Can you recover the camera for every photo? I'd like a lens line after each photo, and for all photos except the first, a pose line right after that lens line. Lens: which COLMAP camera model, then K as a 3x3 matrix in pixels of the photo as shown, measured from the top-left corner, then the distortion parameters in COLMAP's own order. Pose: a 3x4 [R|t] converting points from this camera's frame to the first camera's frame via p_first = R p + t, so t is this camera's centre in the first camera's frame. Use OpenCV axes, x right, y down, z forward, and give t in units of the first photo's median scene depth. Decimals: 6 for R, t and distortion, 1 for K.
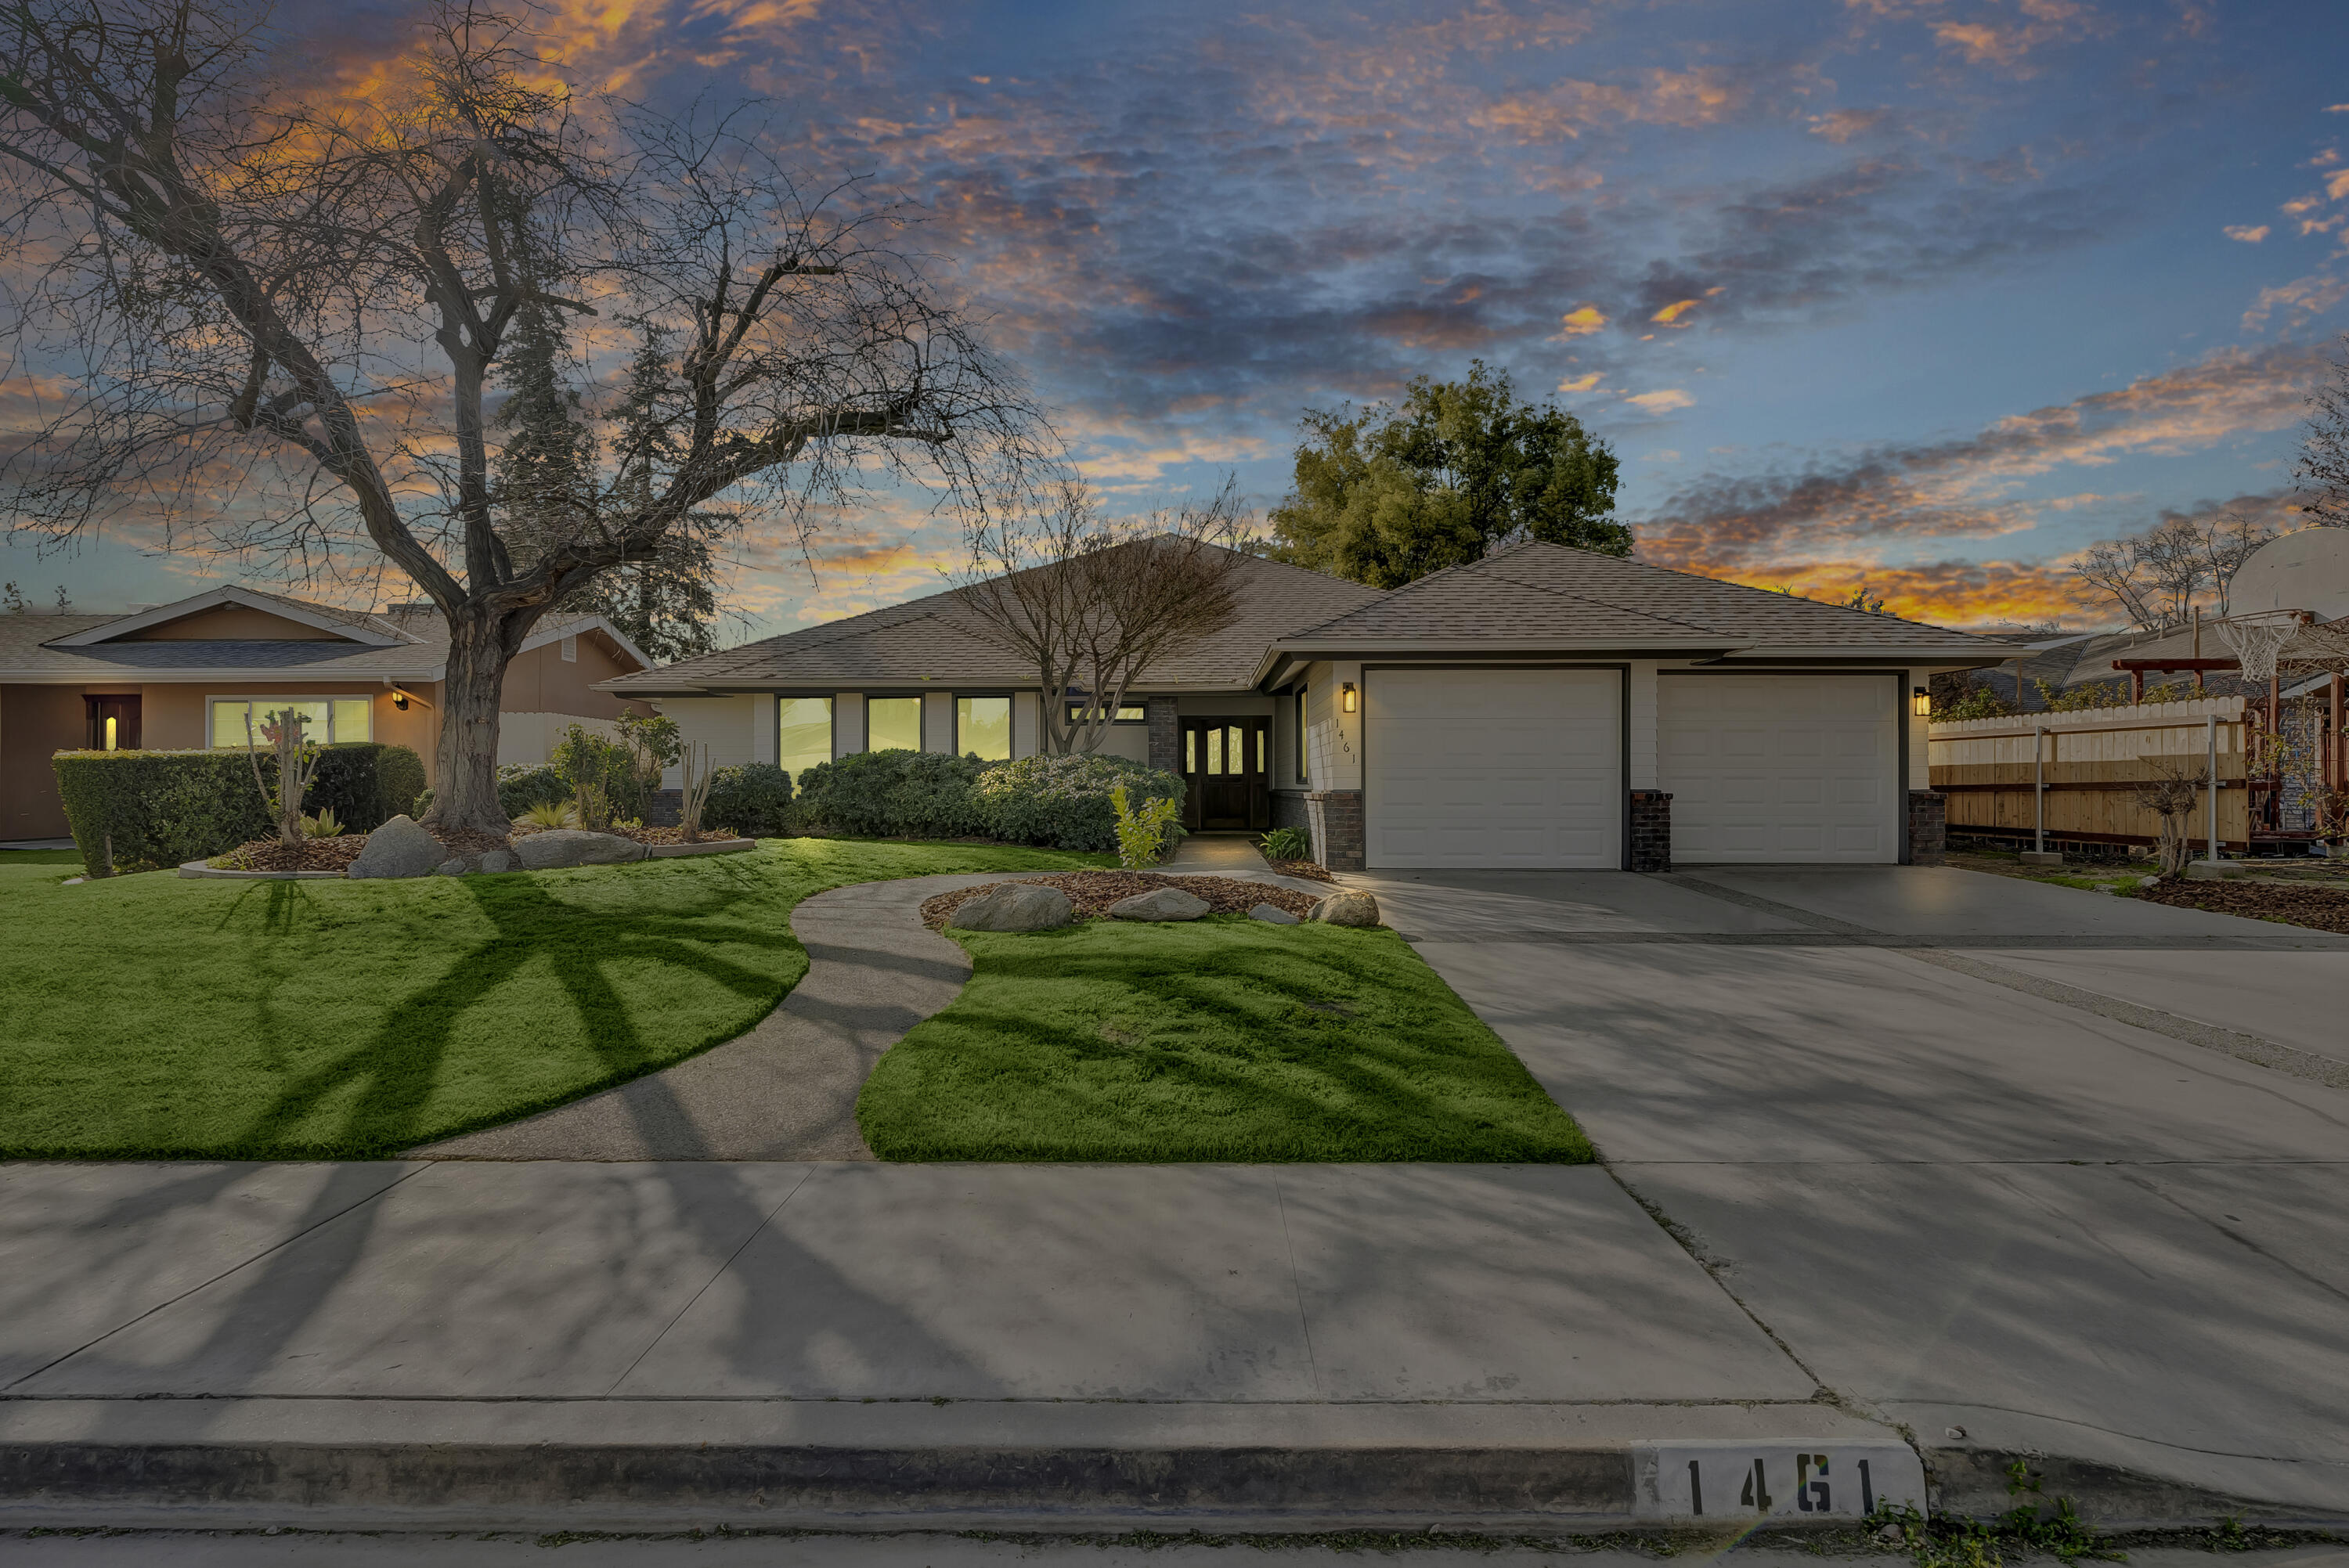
lens RADIAL K [[1084.0, 0, 1179.2], [0, 1084.0, 780.9], [0, 0, 1]] dist [-0.004532, 0.000906]
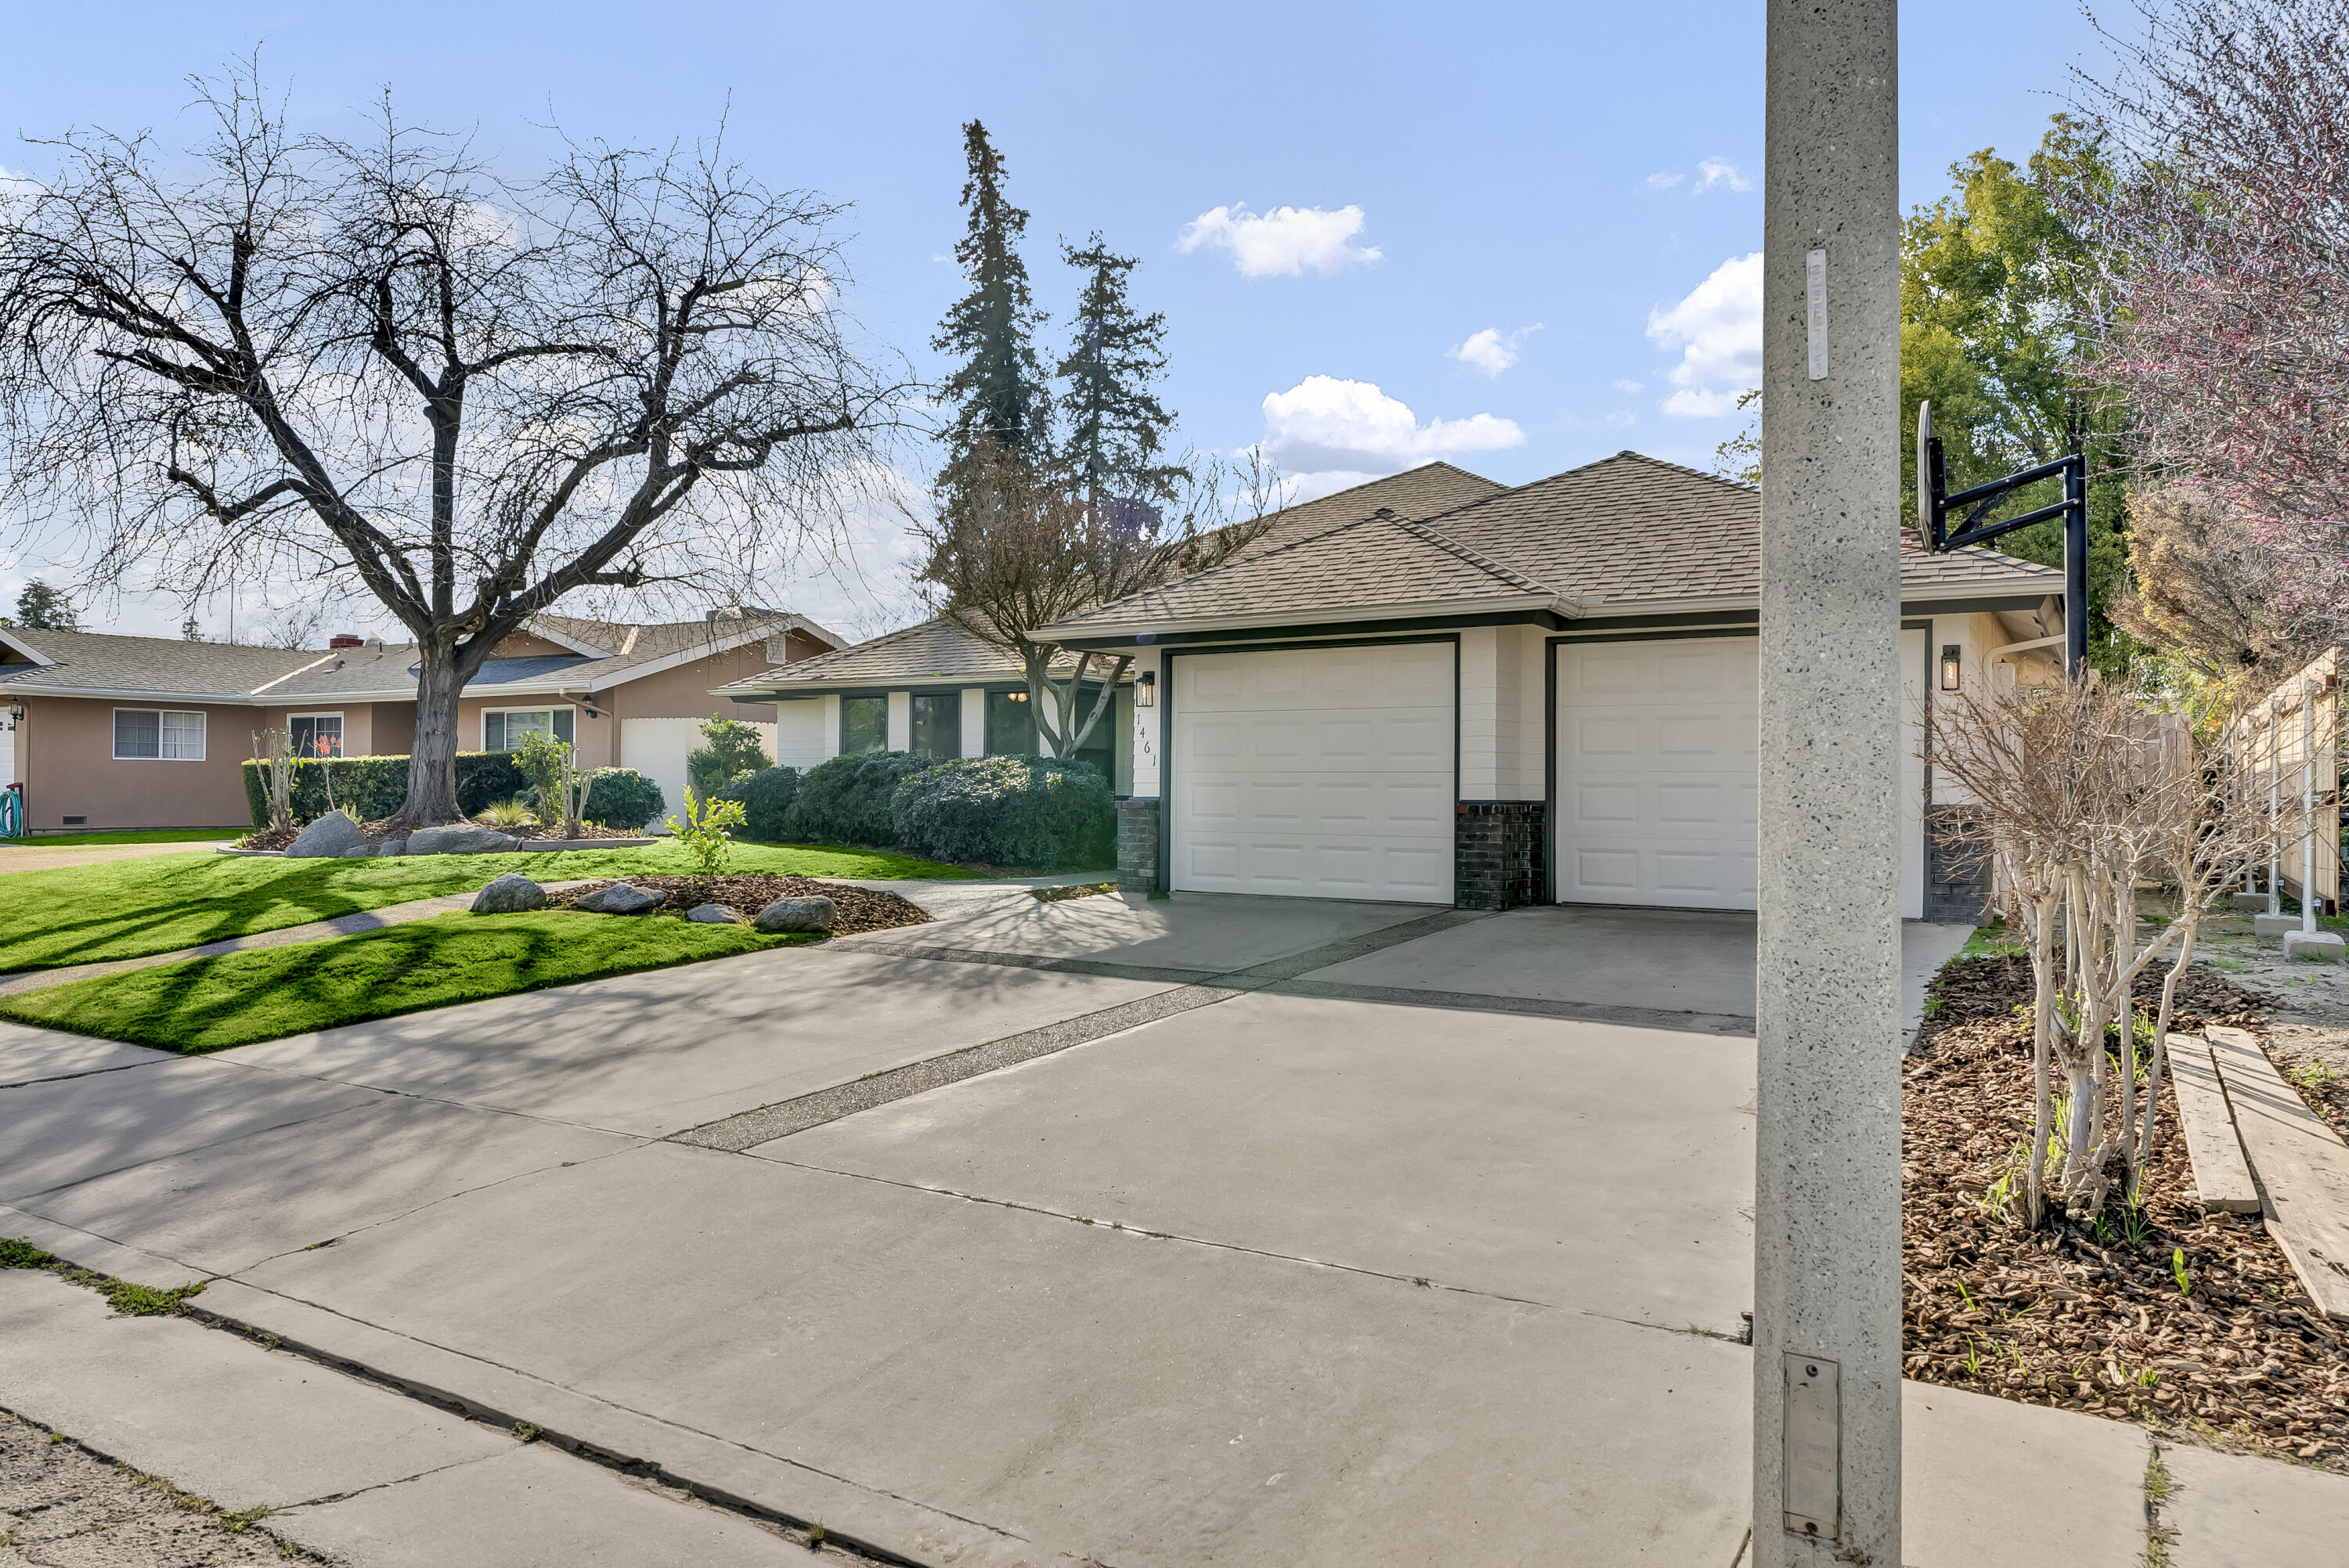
lens RADIAL K [[1493.8, 0, 1179.9], [0, 1493.8, 780.1], [0, 0, 1]] dist [-0.001038, 0.000276]
pose [[0.860168, 0.002931, -0.510003, 0.745819], [-0.004616, 0.999987, -0.002038, -0.002700], [0.509991, 0.004107, 0.860170, 0.003718]]
